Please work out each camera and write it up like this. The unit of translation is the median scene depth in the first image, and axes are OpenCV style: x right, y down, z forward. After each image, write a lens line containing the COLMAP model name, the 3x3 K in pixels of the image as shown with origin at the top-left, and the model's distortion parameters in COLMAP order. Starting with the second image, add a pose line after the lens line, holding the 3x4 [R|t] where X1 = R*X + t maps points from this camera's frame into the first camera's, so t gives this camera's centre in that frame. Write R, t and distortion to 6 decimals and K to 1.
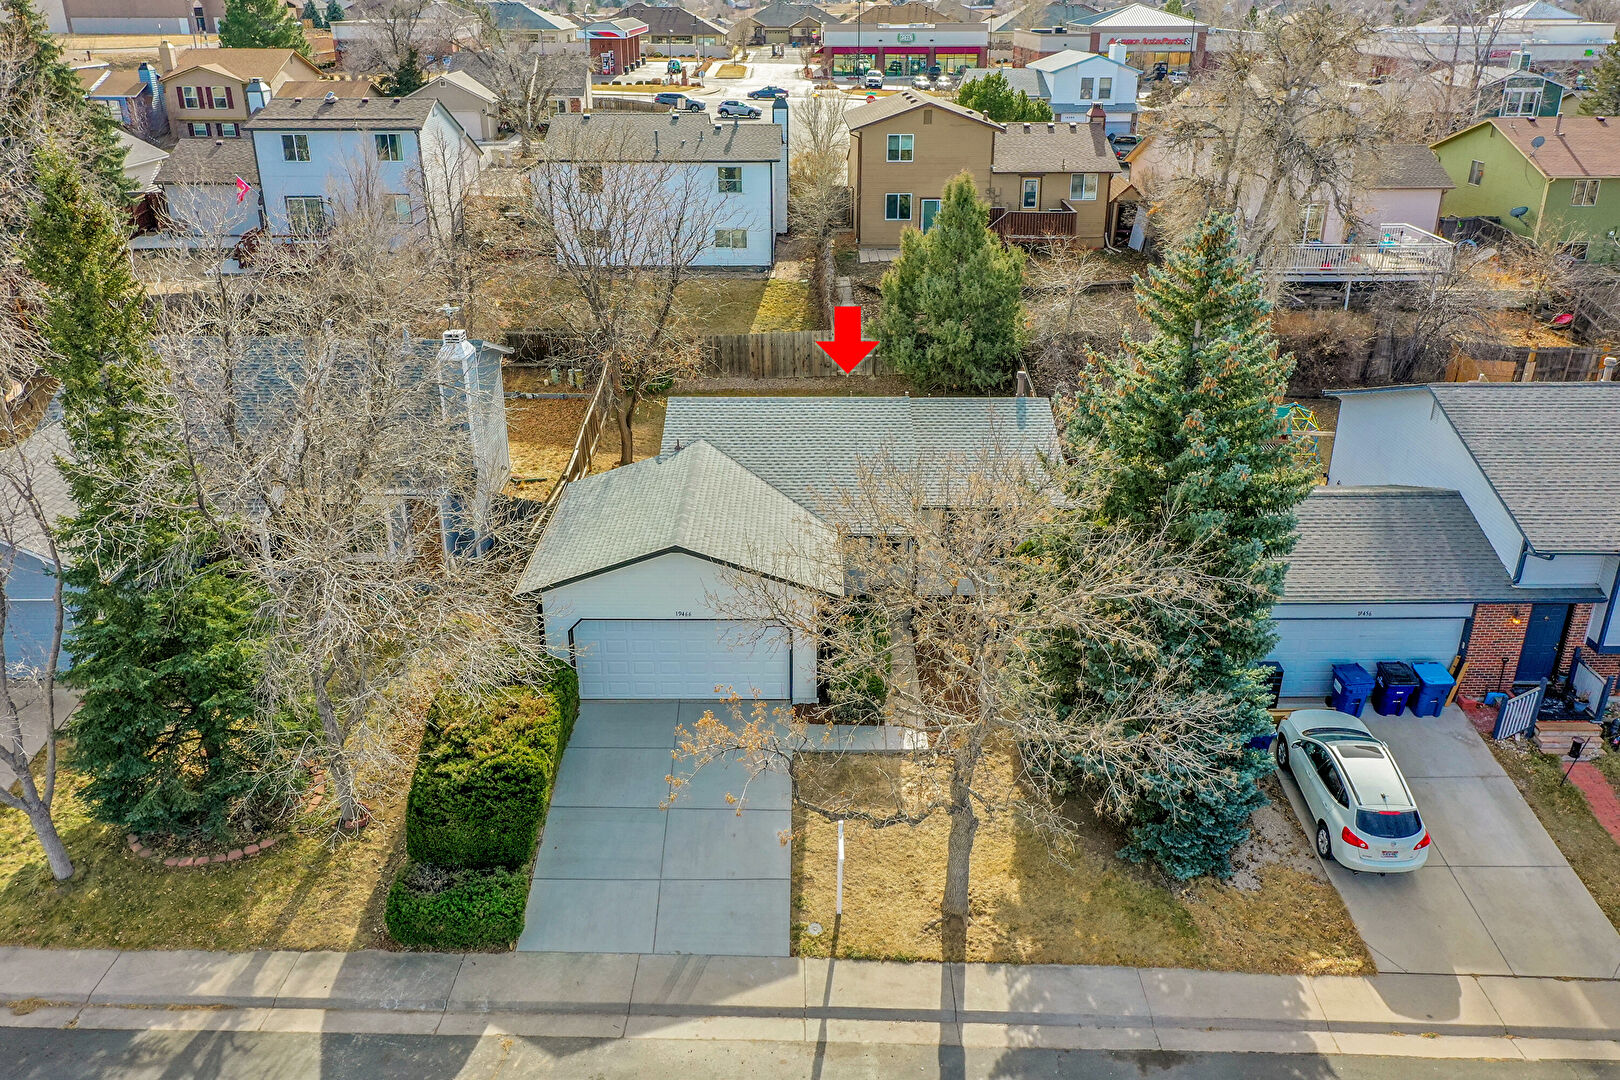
lens RADIAL K [[1288.8, 0, 810.0], [0, 1288.8, 540.0], [0, 0, 1]] dist [0.007311, 0.005753]
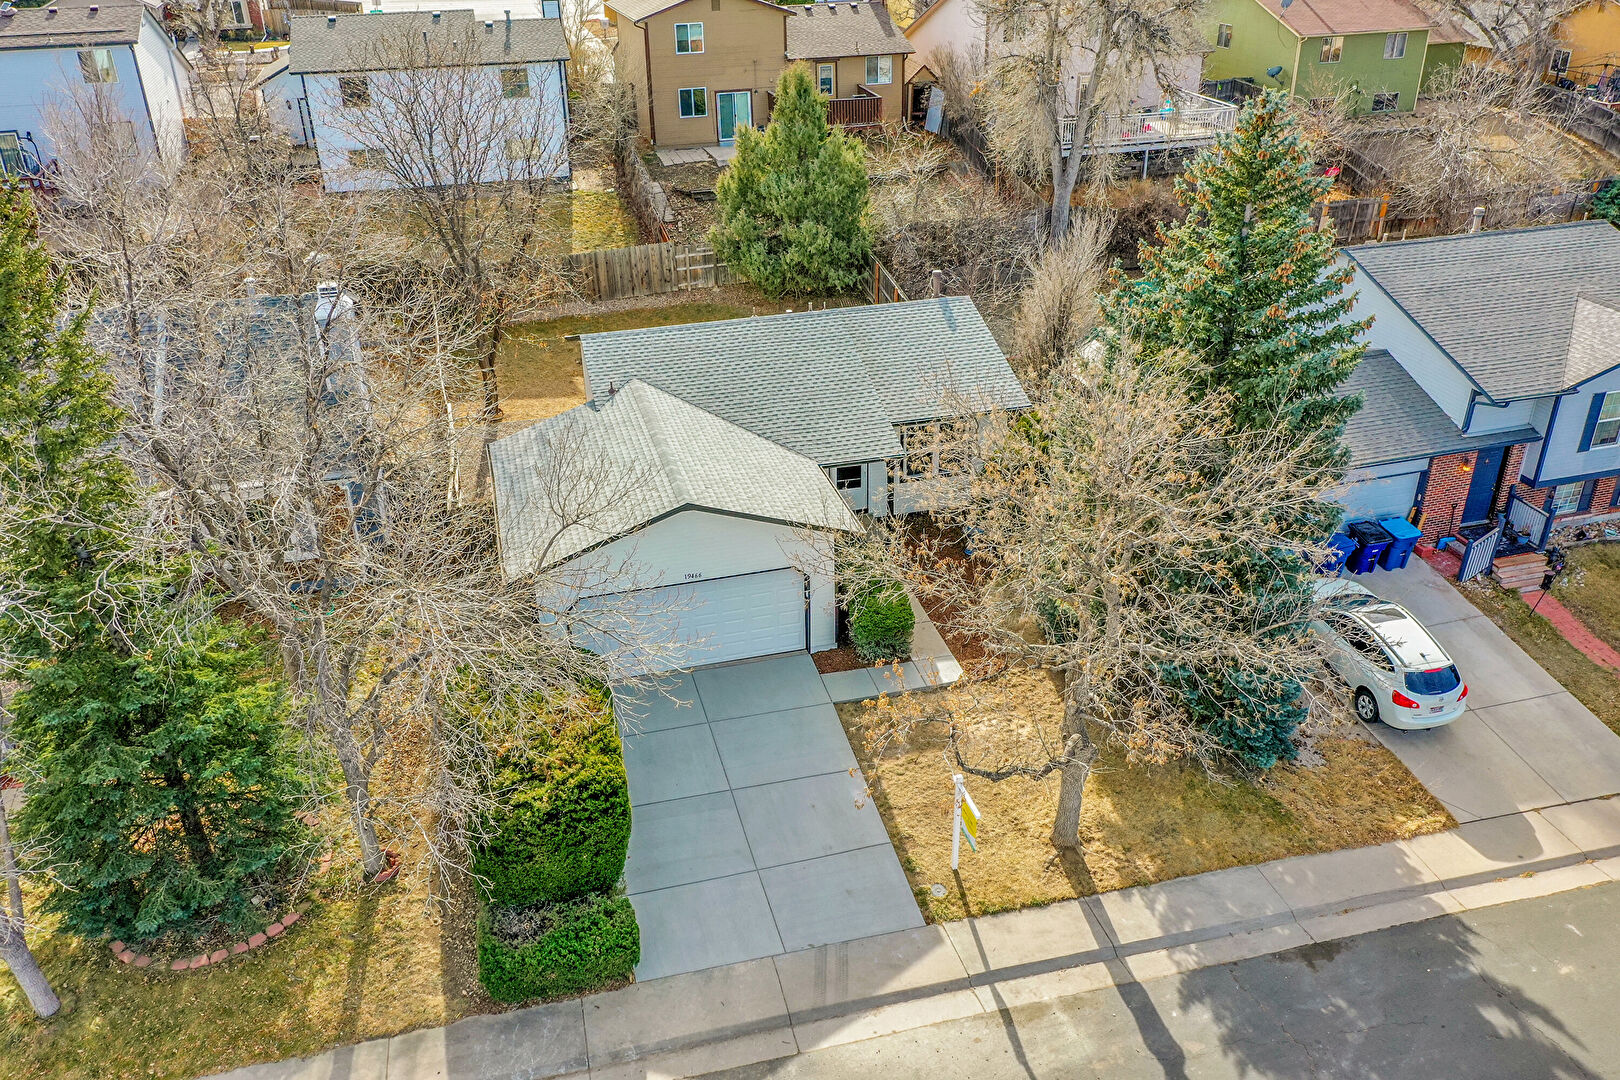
lens RADIAL K [[1286.3, 0, 810.0], [0, 1286.3, 540.0], [0, 0, 1]] dist [0.007024, 0.003791]
pose [[0.964382, -0.137659, 0.225871, -0.252406], [0.119393, 0.988511, 0.092694, -0.047814], [-0.236036, -0.062425, 0.969737, 0.120174]]
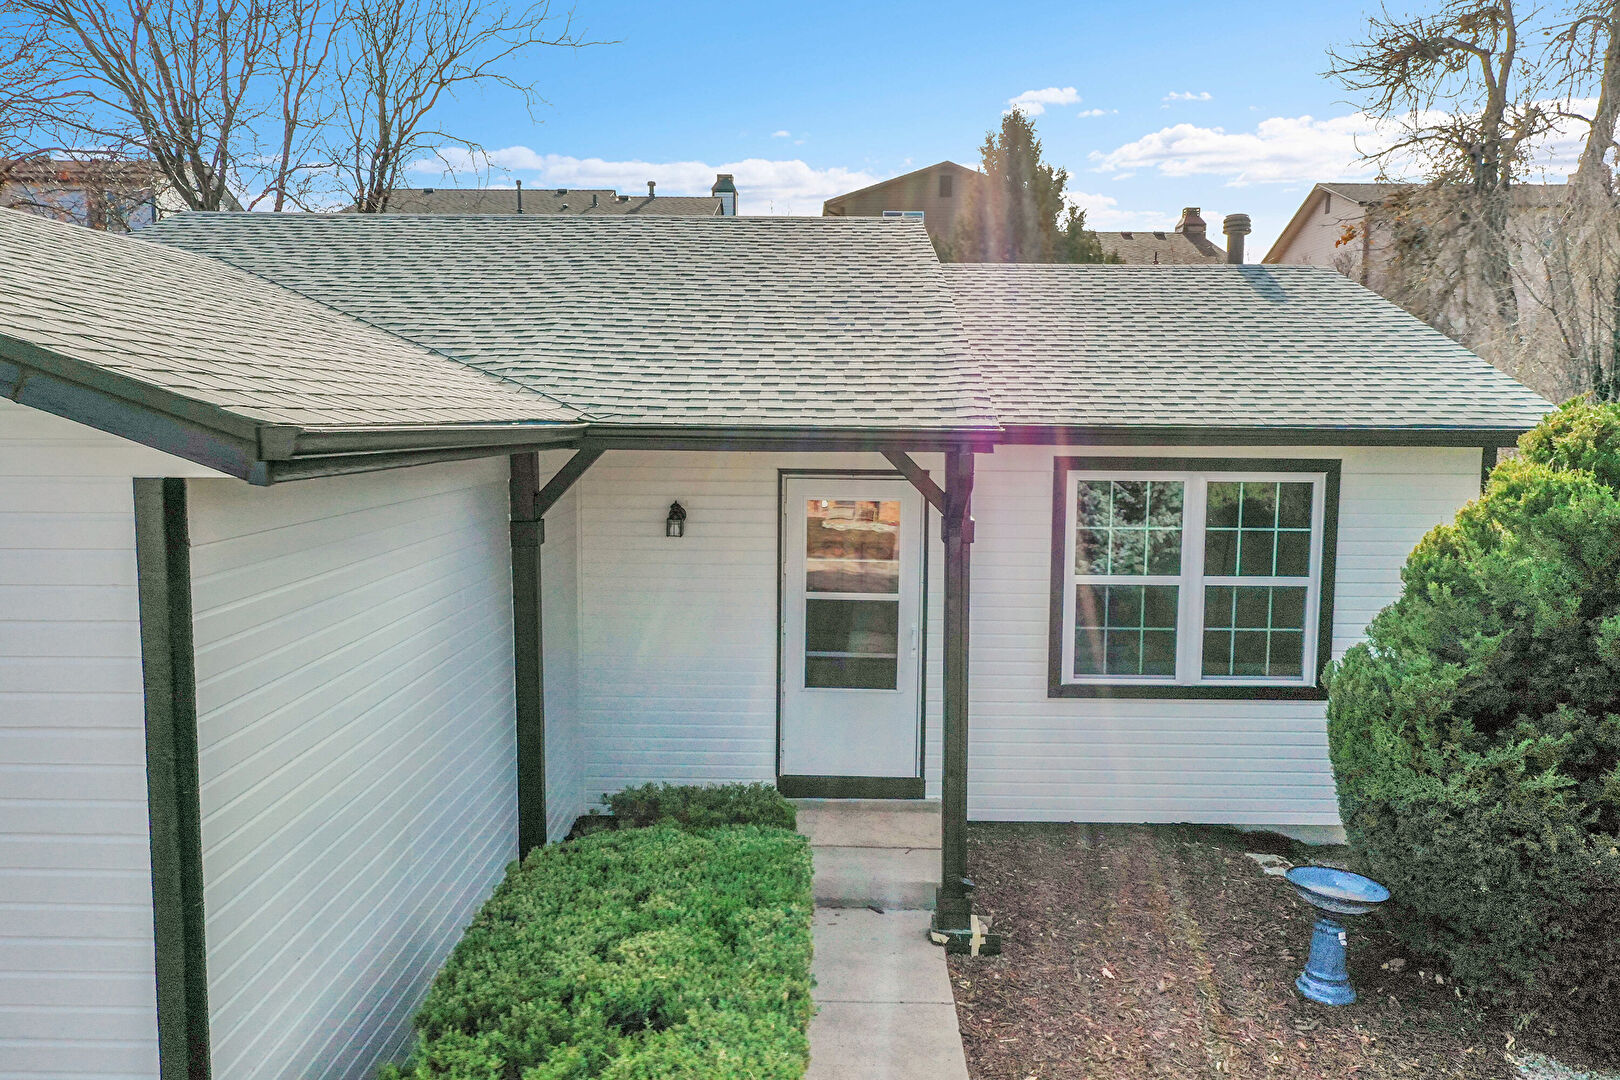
lens RADIAL K [[1286.3, 0, 810.0], [0, 1286.3, 540.0], [0, 0, 1]] dist [0.007024, 0.003791]
pose [[0.999914, 0.008271, -0.010202, 0.076166], [-0.010976, 0.952844, -0.303260, 0.093235], [0.007213, 0.303346, 0.952853, 1.017129]]
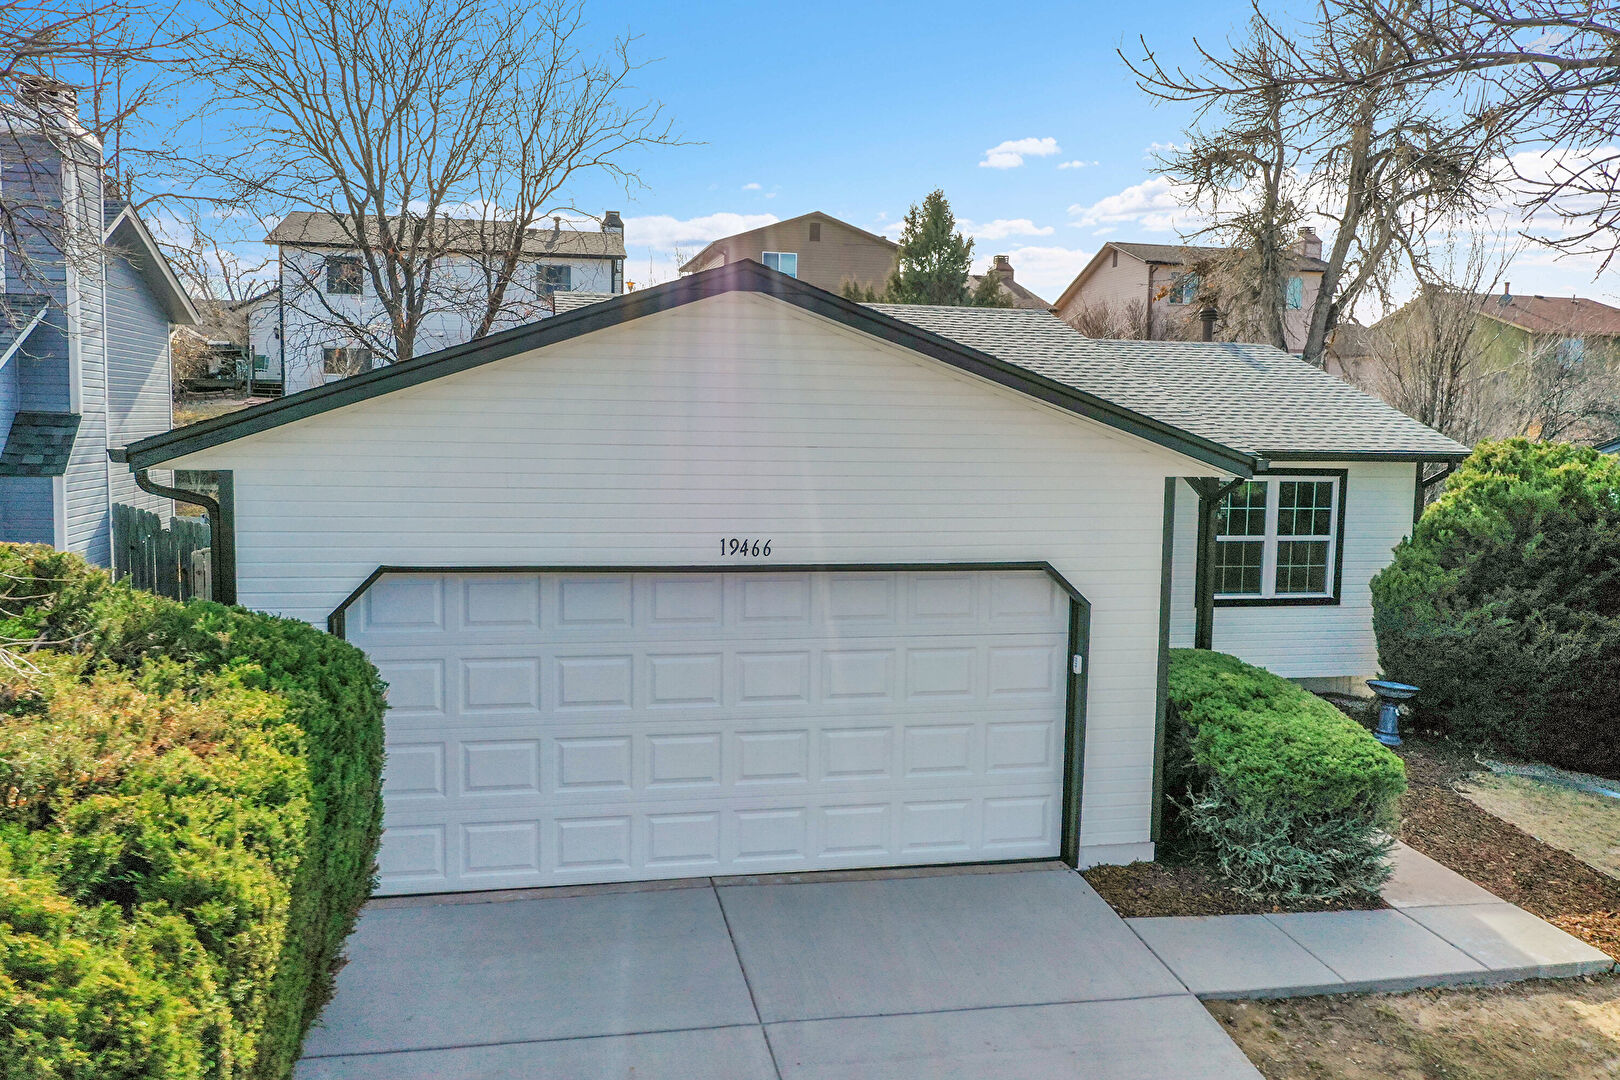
lens RADIAL K [[1282.8, 0, 810.0], [0, 1282.8, 540.0], [0, 0, 1]] dist [0.001291, 0.003338]
pose [[0.977477, -0.004574, 0.210993, -0.167060], [0.069560, 0.950882, -0.301638, 0.166257], [-0.199249, 0.309521, 0.929783, 0.830924]]
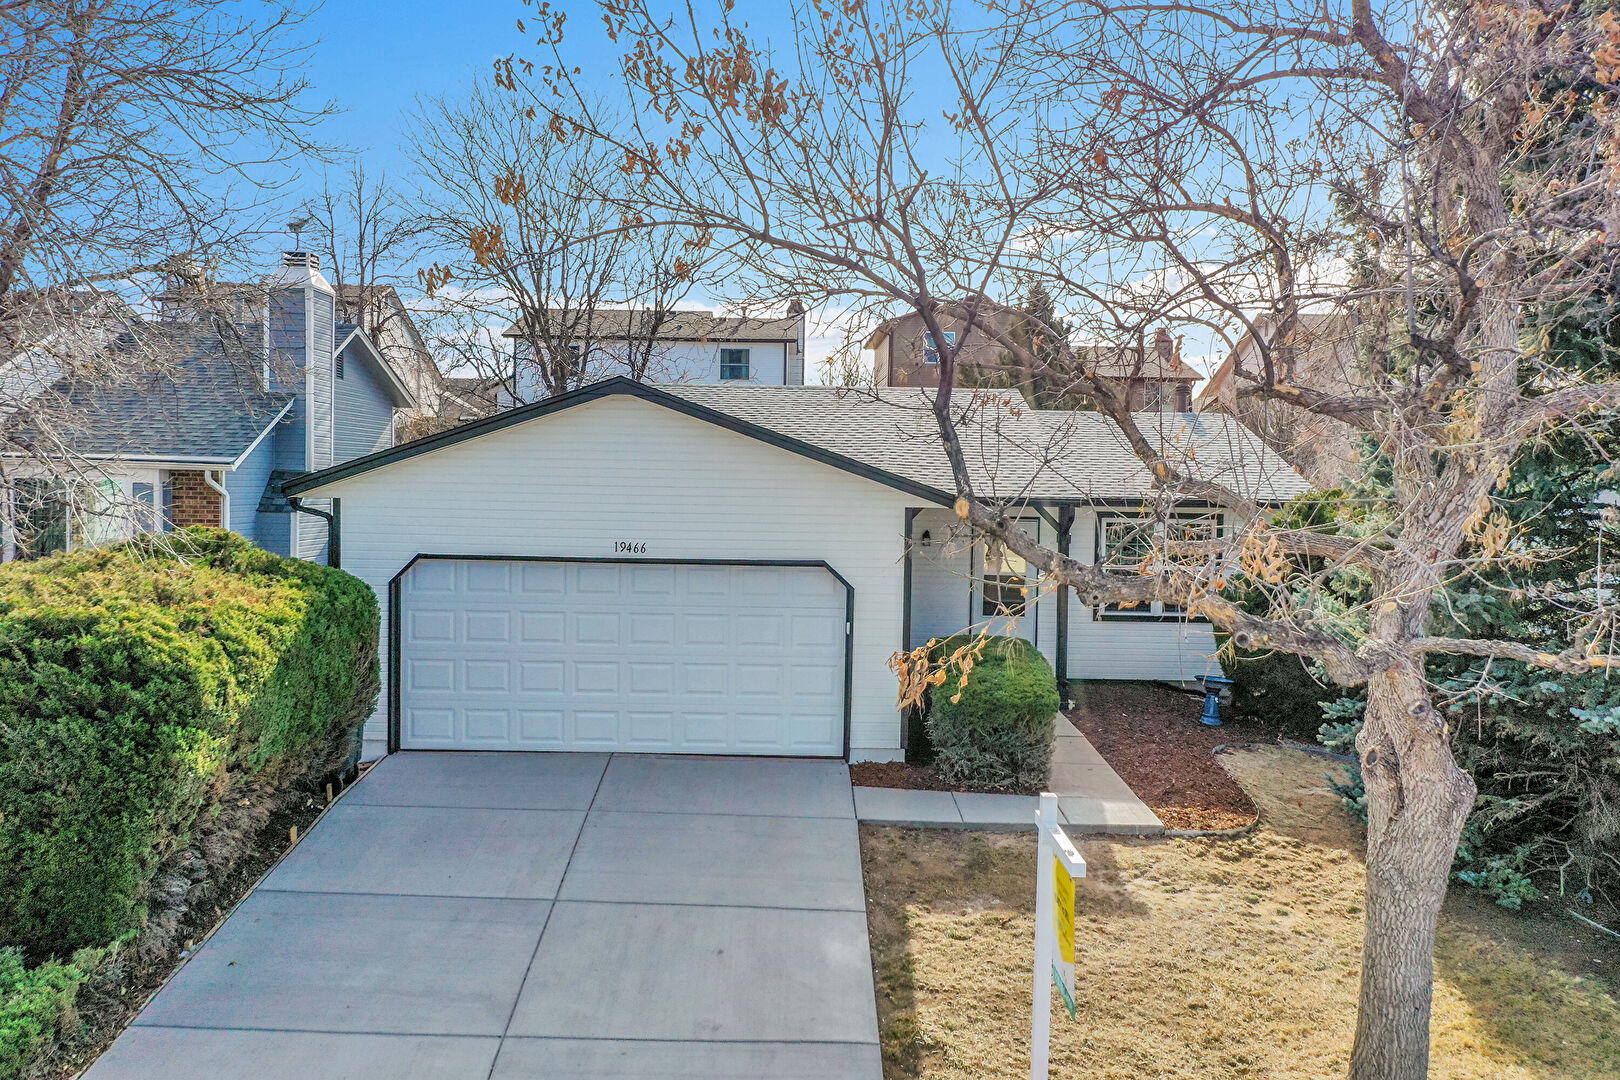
lens RADIAL K [[1282.2, 0, 810.0], [0, 1282.2, 540.0], [0, 0, 1]] dist [-0.002815, -0.000877]
pose [[0.999854, 0.016068, 0.005785, -0.038036], [-0.012964, 0.934629, -0.355389, 0.258281], [-0.011117, 0.355262, 0.934701, 0.628015]]
